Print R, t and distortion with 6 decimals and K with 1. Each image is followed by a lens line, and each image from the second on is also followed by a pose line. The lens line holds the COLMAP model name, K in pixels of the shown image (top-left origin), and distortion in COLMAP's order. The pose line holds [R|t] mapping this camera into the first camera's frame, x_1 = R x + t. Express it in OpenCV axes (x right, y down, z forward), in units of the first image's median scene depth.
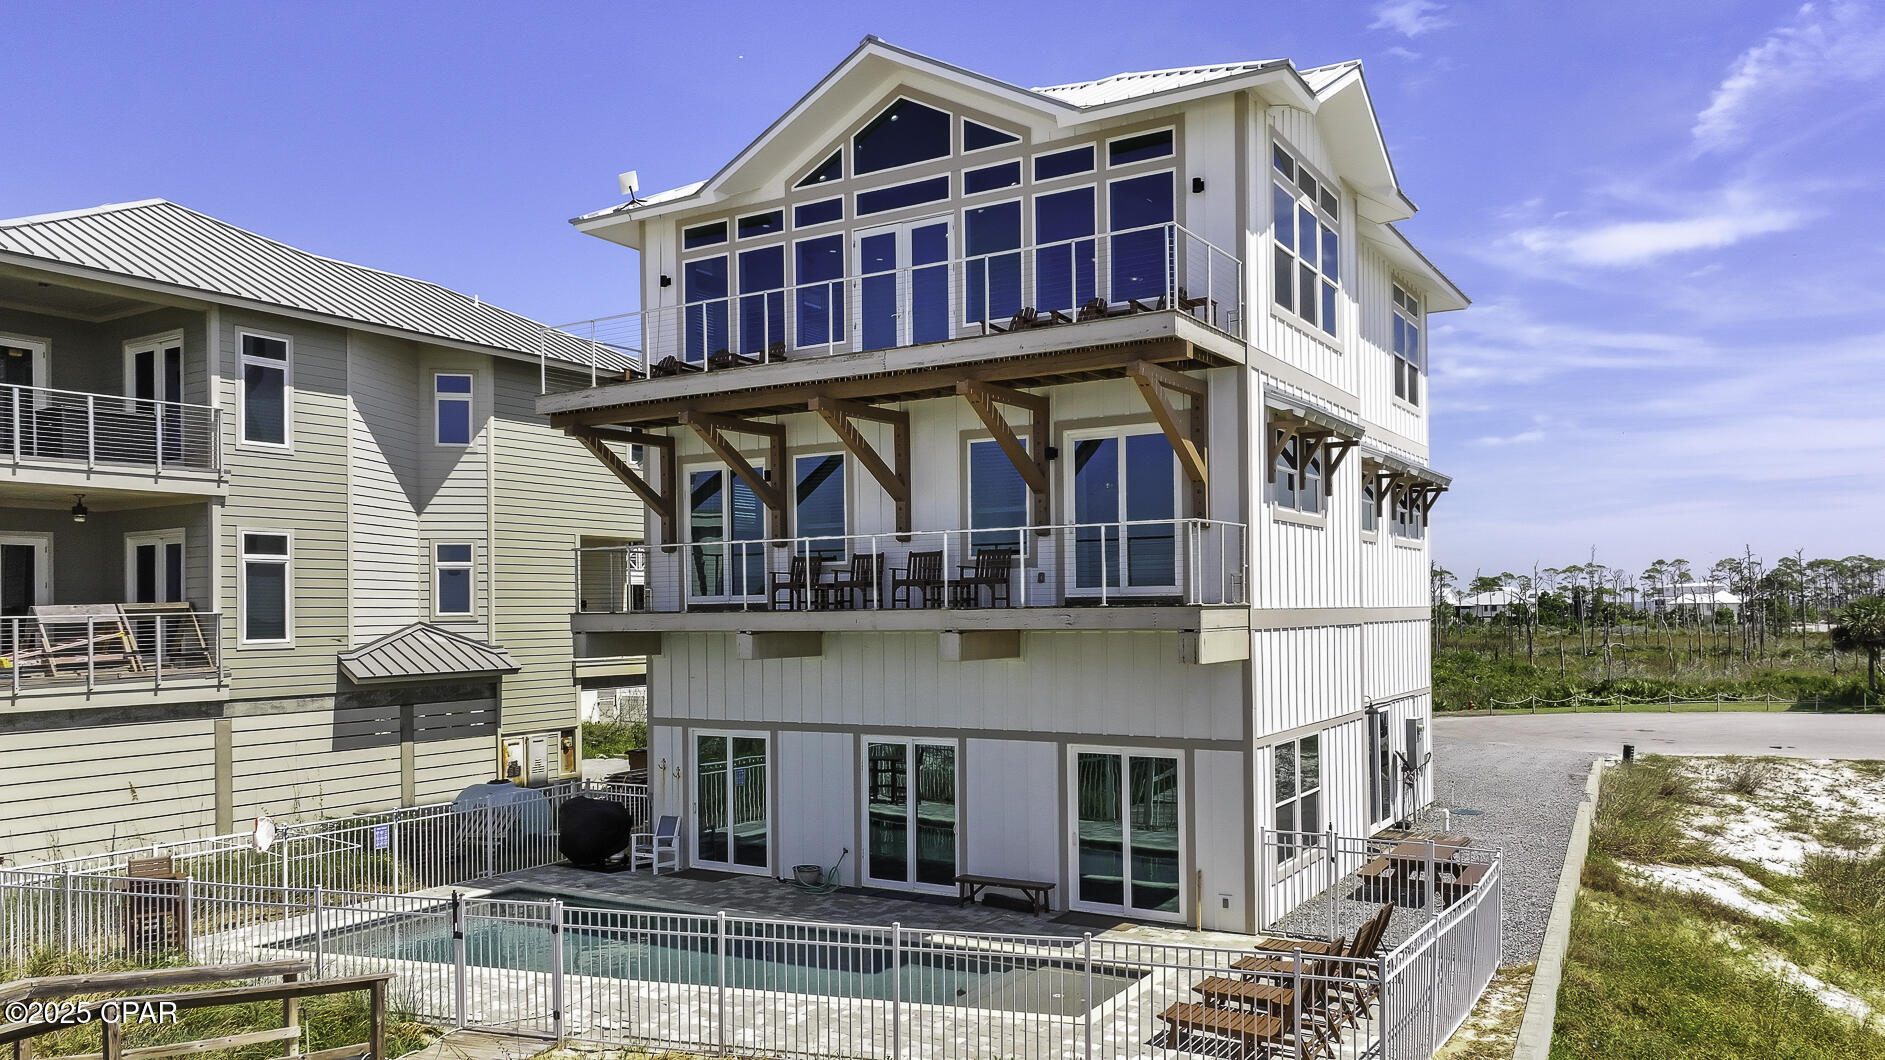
lens RADIAL K [[1333.6, 0, 943.5], [0, 1333.6, 646.0], [0, 0, 1]] dist [0.000313, 0.000035]
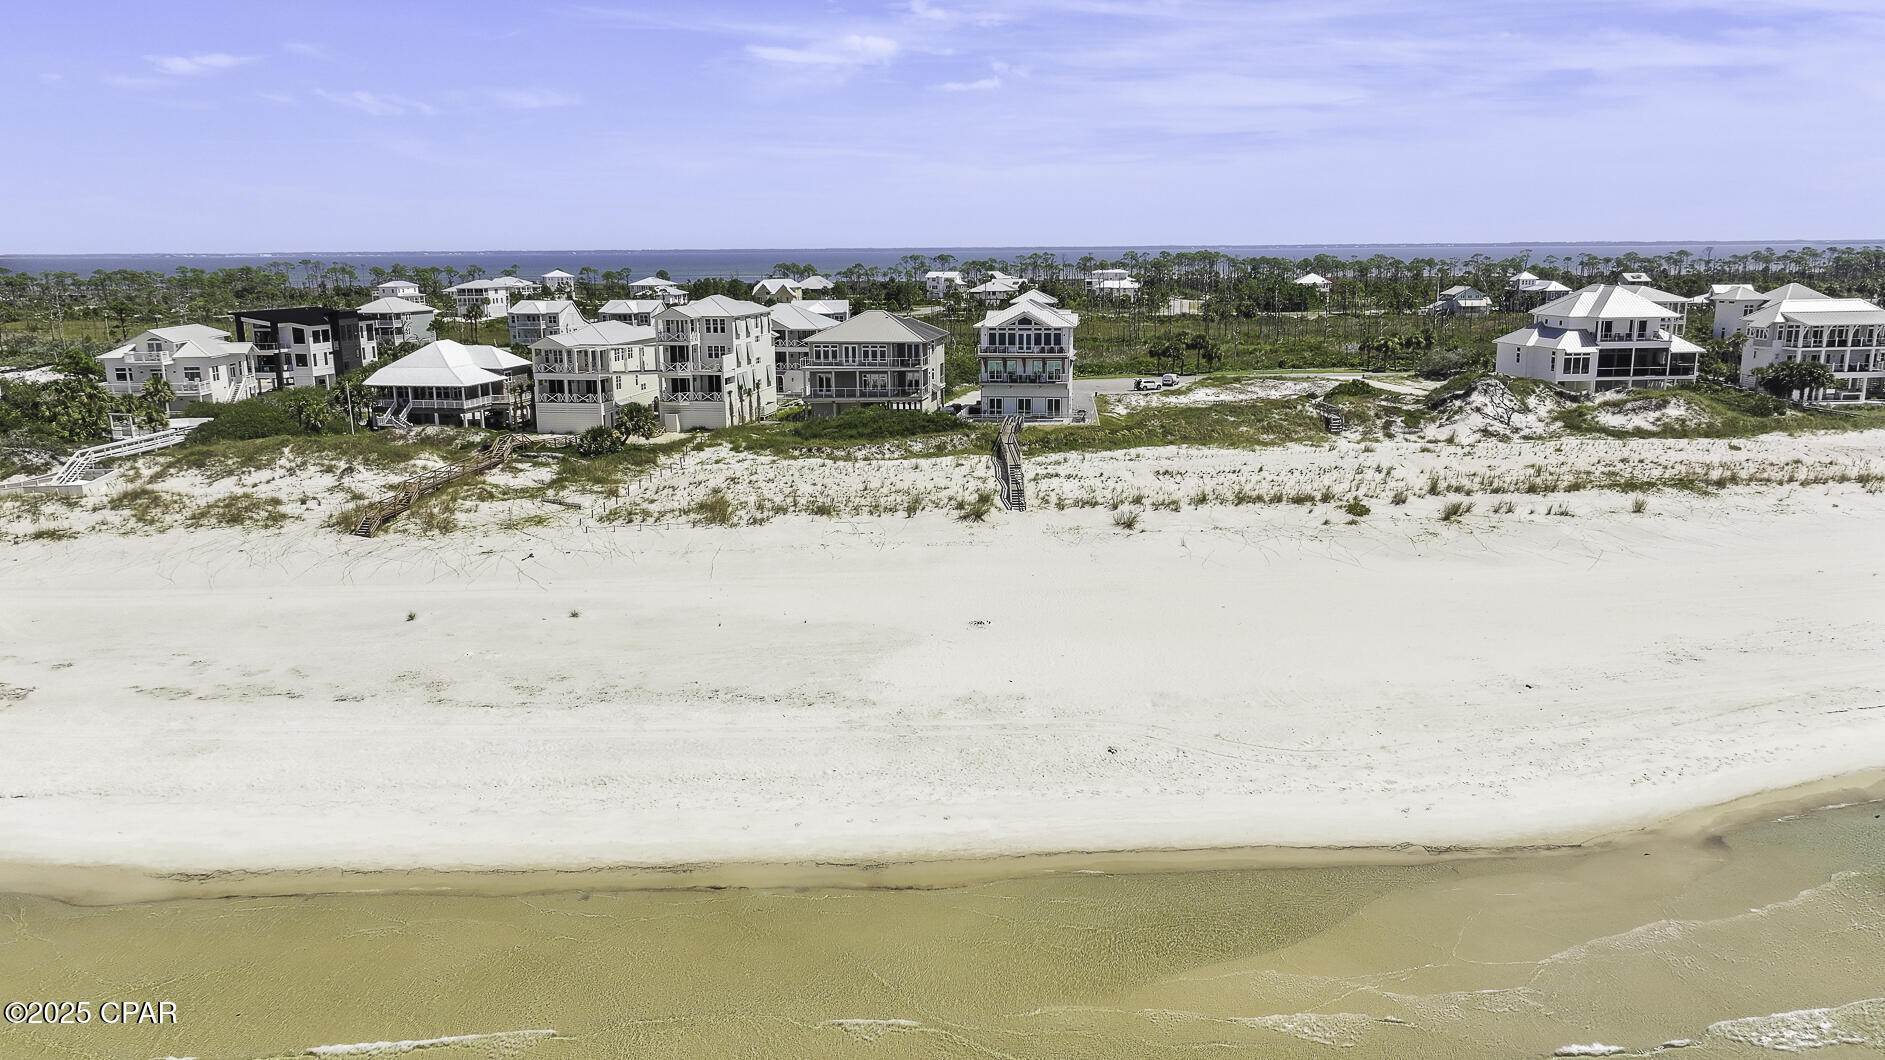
lens RADIAL K [[1288.6, 0, 943.3], [0, 1288.6, 619.7], [0, 0, 1]] dist [-0.006563, -0.002058]
pose [[0.930322, -0.098348, 0.353311, -3.260332], [0.006826, 0.967849, 0.251439, -0.575949], [-0.366681, -0.231507, 0.901083, -5.951401]]
